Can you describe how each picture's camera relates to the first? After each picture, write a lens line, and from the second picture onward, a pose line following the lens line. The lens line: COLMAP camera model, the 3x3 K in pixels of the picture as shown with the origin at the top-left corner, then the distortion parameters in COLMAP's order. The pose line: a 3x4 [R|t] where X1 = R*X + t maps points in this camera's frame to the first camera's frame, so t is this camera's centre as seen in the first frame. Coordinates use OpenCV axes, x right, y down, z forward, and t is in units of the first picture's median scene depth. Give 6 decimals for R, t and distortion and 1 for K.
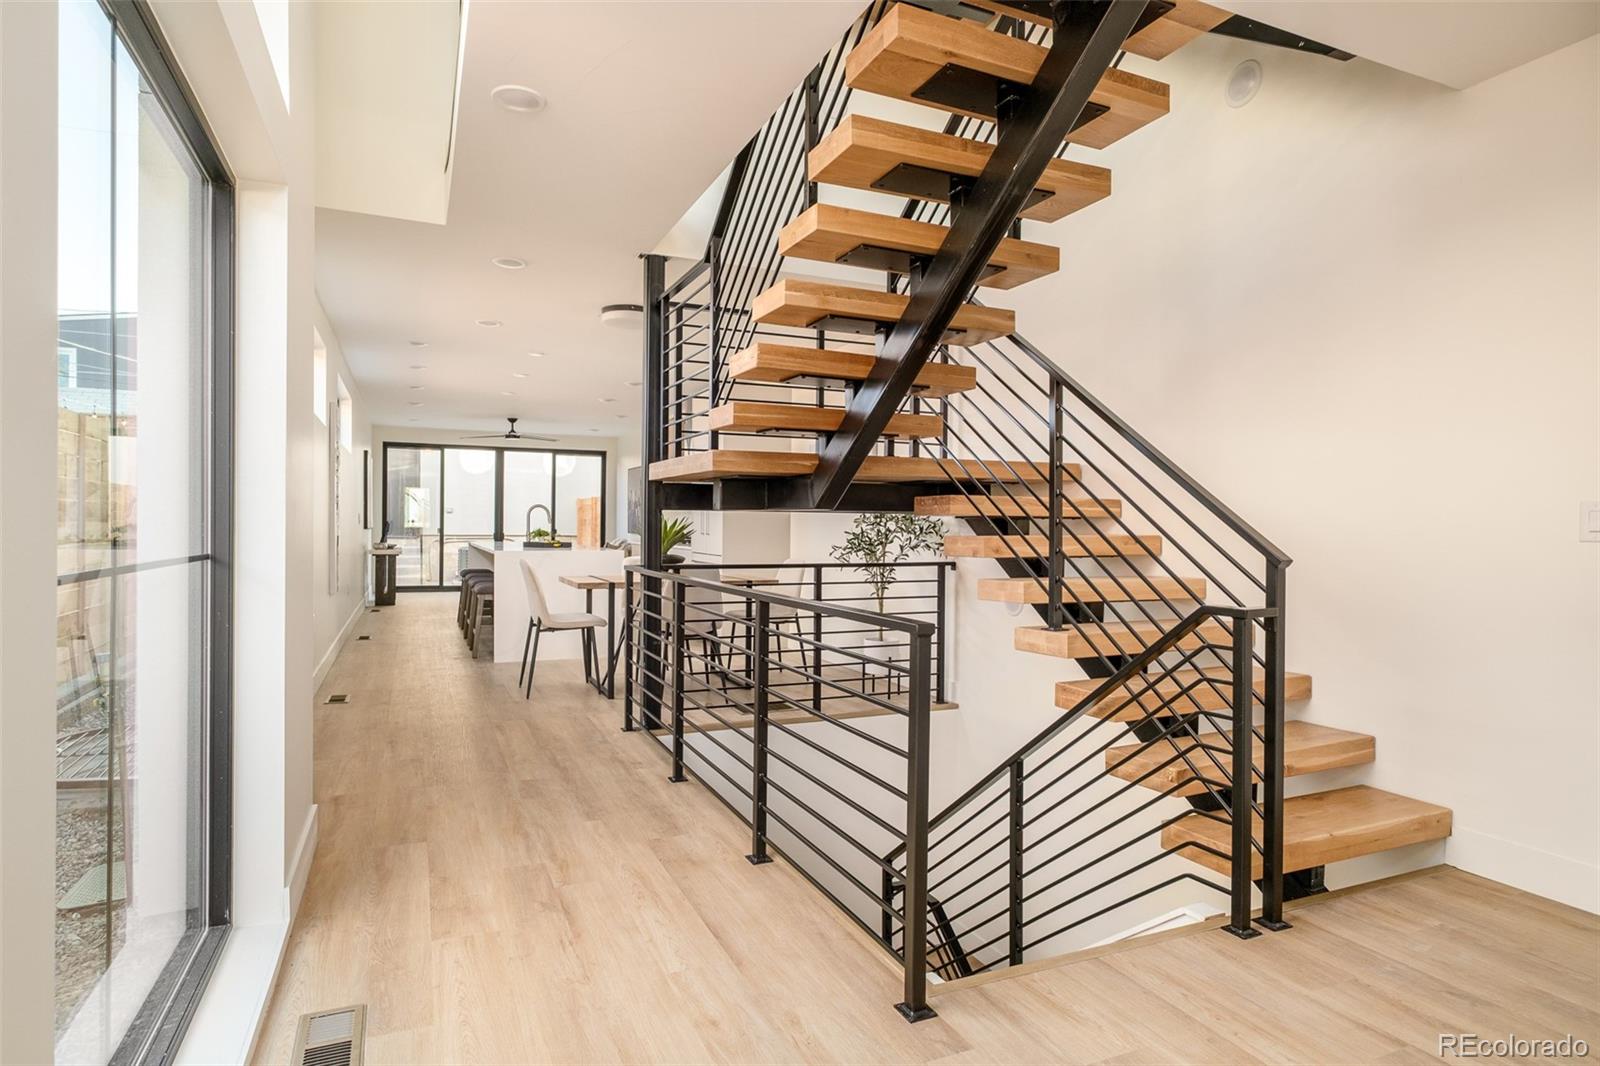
lens RADIAL K [[858.9, 0, 791.4], [0, 858.9, 528.9], [0, 0, 1]] dist [-0.003820, -0.000621]
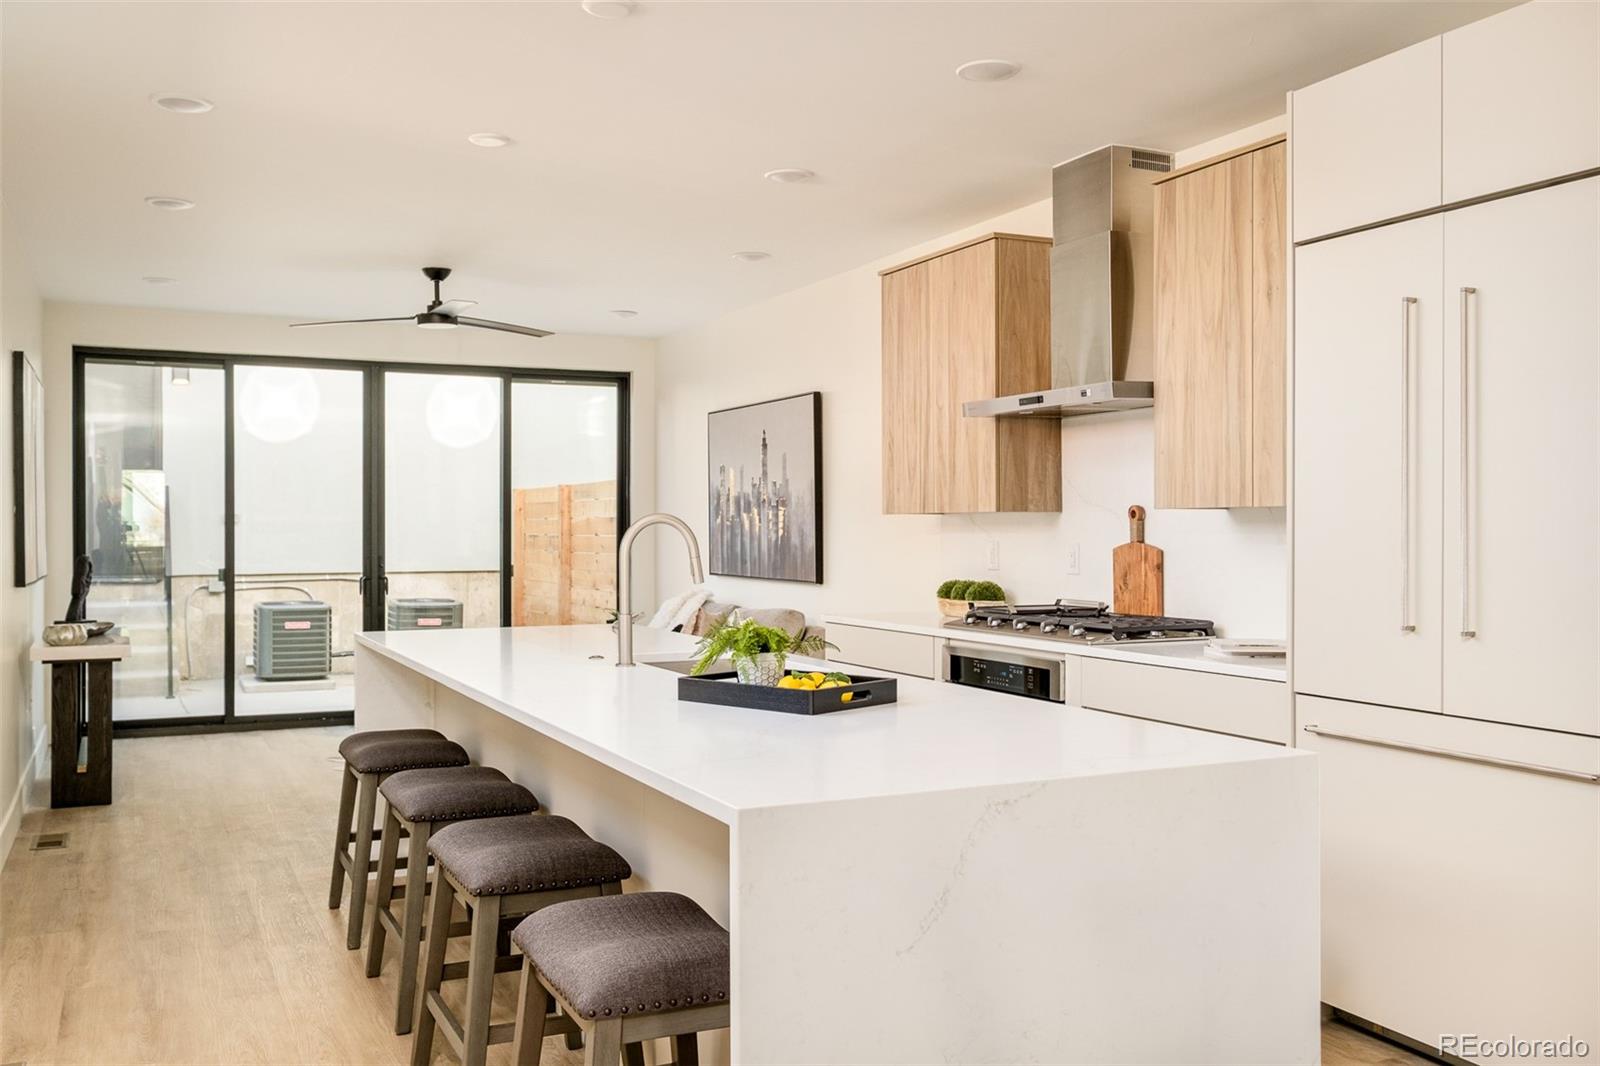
lens RADIAL K [[1378.0, 0, 799.9], [0, 1378.0, 538.7], [0, 0, 1]] dist [-0.005316, 0.020101]
pose [[0.999304, -0.011875, 0.035363, -0.208755], [0.011764, 0.999925, 0.003343, -0.016666], [-0.035400, -0.002925, 0.999369, 0.446781]]
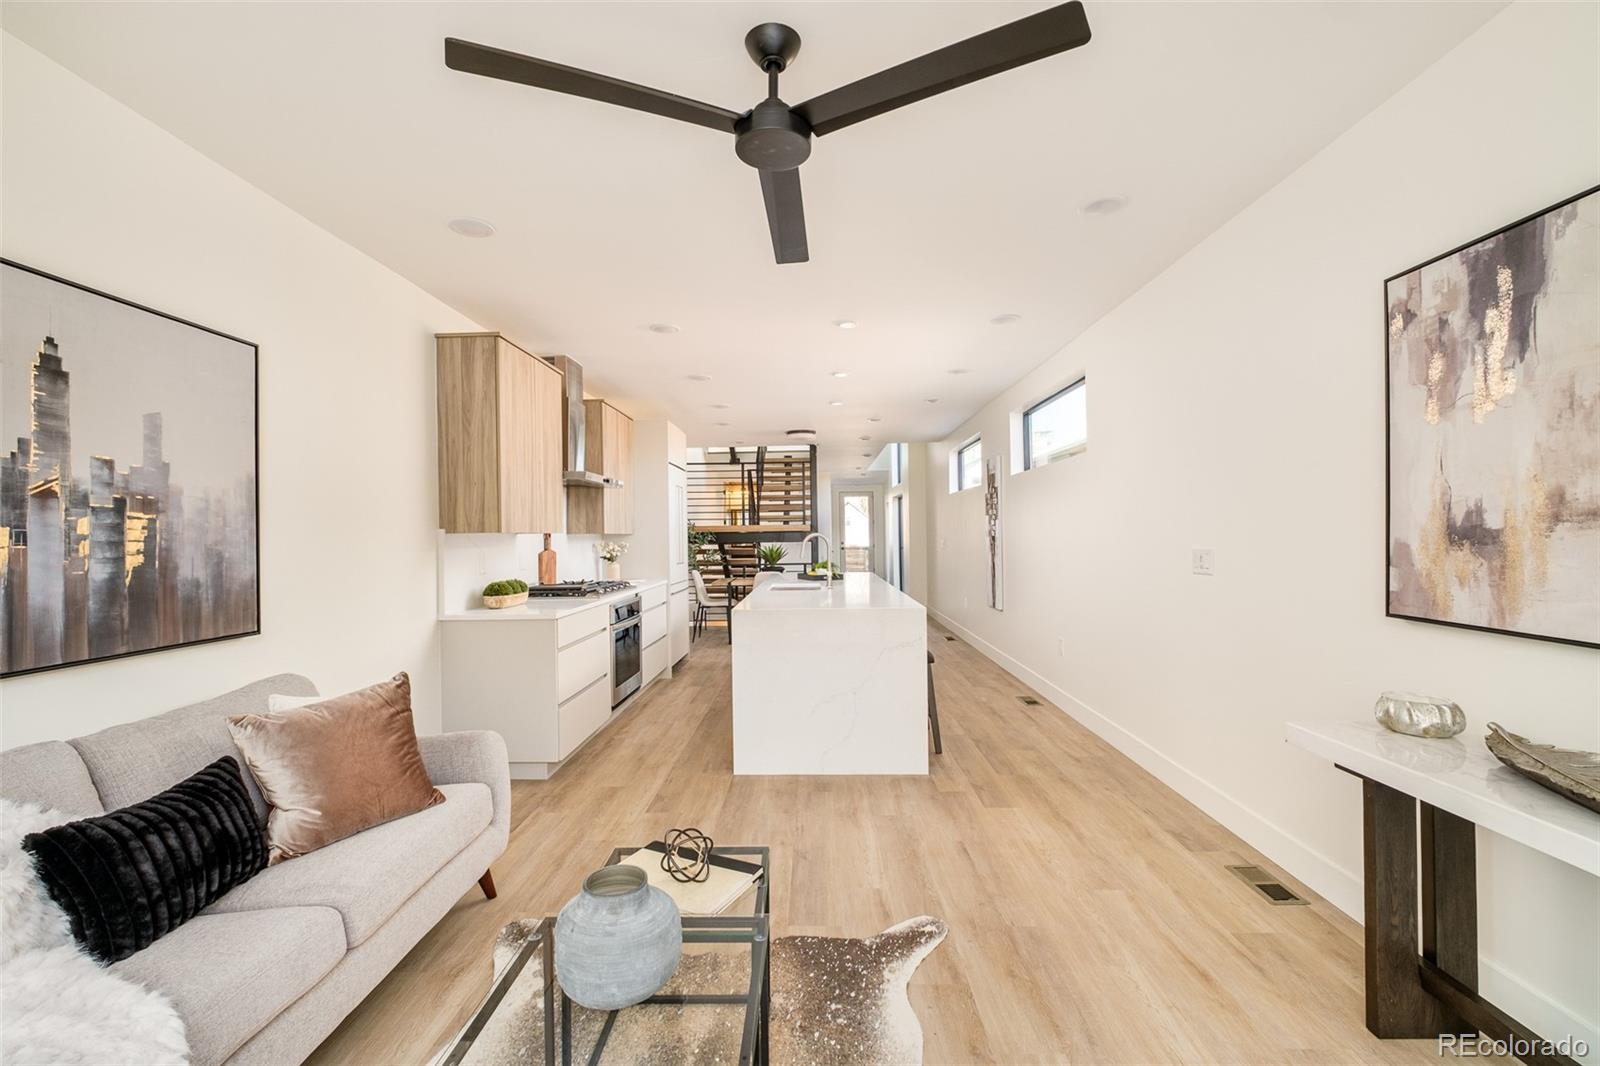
lens RADIAL K [[711.4, 0, 791.6], [0, 711.4, 545.1], [0, 0, 1]] dist [-0.003465, -0.000830]
pose [[-0.900059, -0.002001, 0.435763, -0.425677], [0.008453, 0.999721, 0.022051, -0.024354], [-0.435686, 0.023531, -0.899791, 1.222071]]
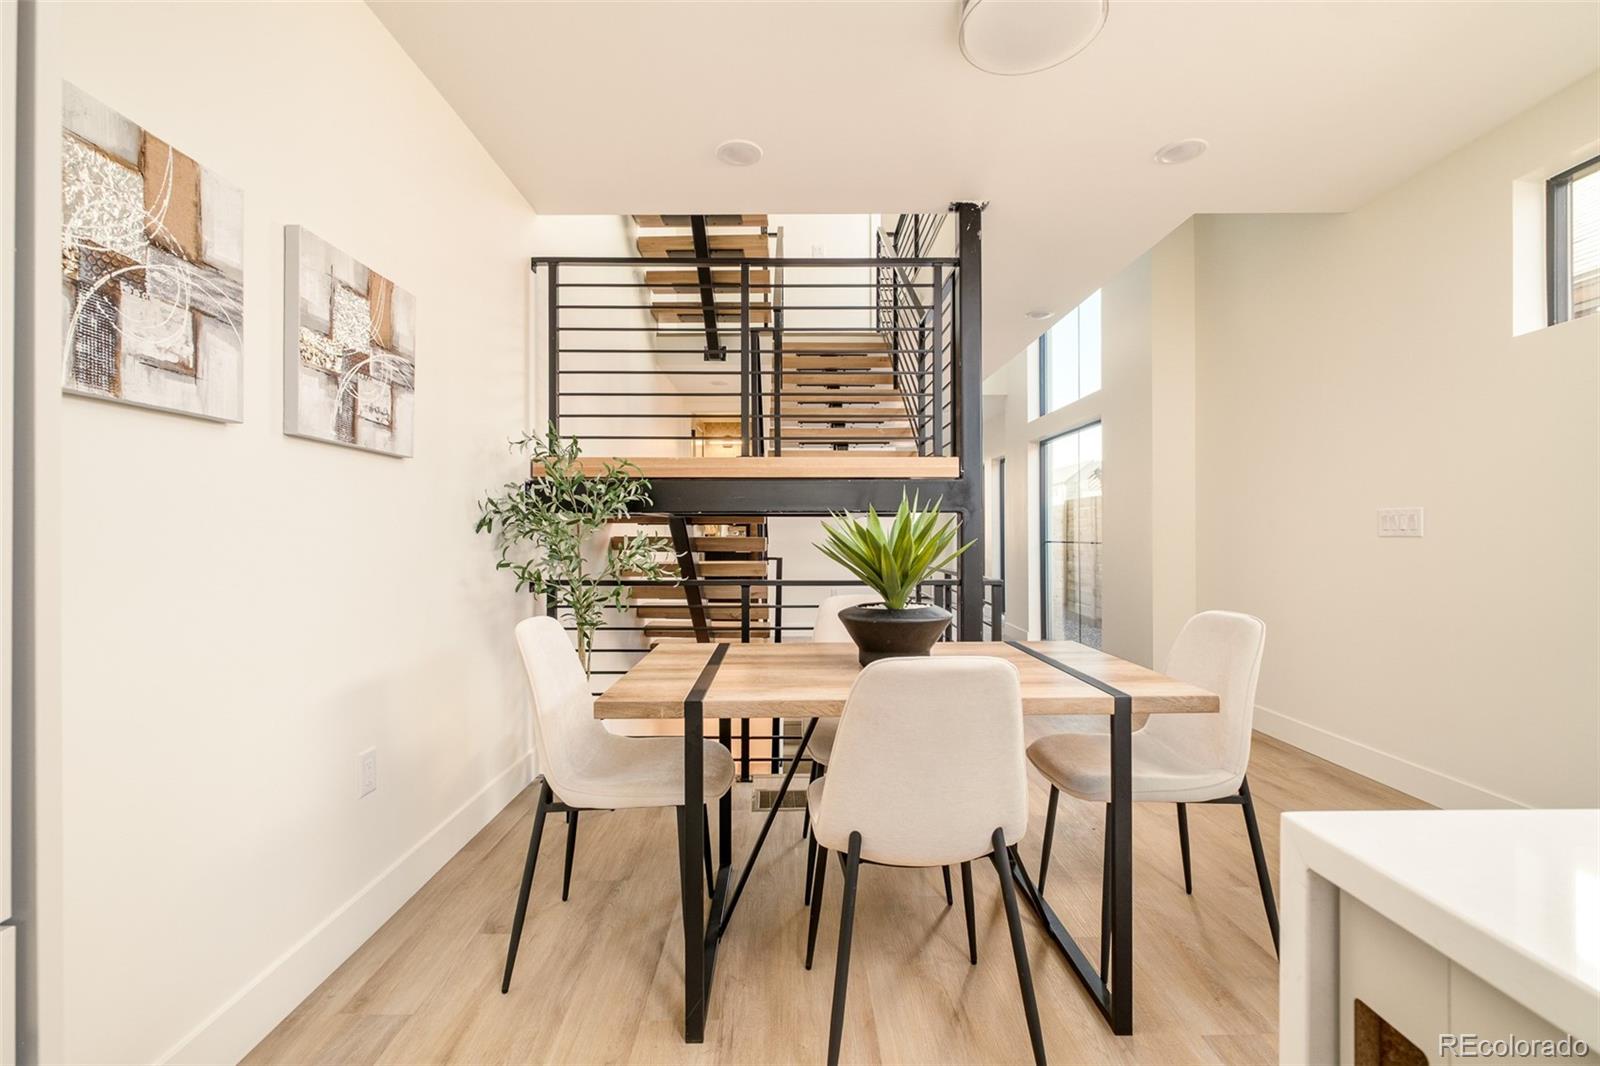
lens RADIAL K [[711.4, 0, 799.2], [0, 711.4, 530.6], [0, 0, 1]] dist [-0.003465, -0.000830]
pose [[-0.920045, -0.004452, 0.391788, -0.115720], [-0.004213, 0.999990, 0.001469, -0.001980], [-0.391791, -0.000299, -0.920054, 0.701145]]
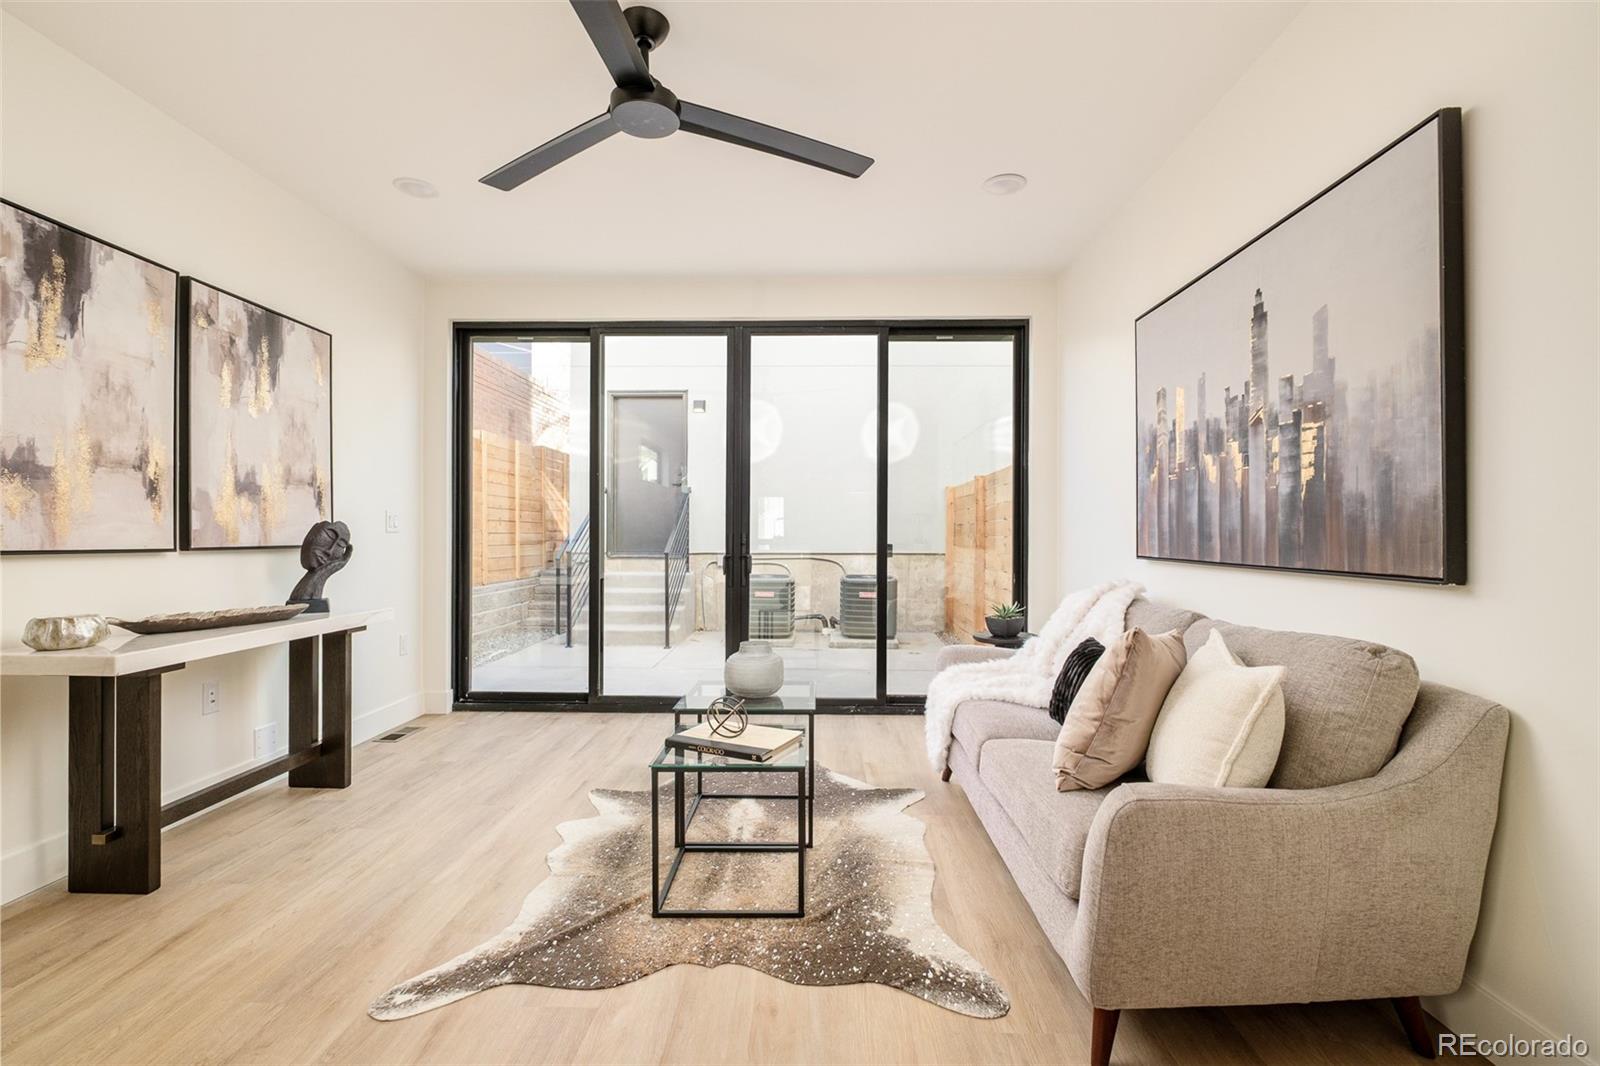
lens RADIAL K [[711.4, 0, 799.1], [0, 711.4, 535.8], [0, 0, 1]] dist [-0.003465, -0.000830]
pose [[0.903654, -0.007177, -0.428202, -0.232398], [0.004613, 0.999965, -0.007024, -0.001830], [0.428238, 0.004372, 0.903656, 0.920332]]
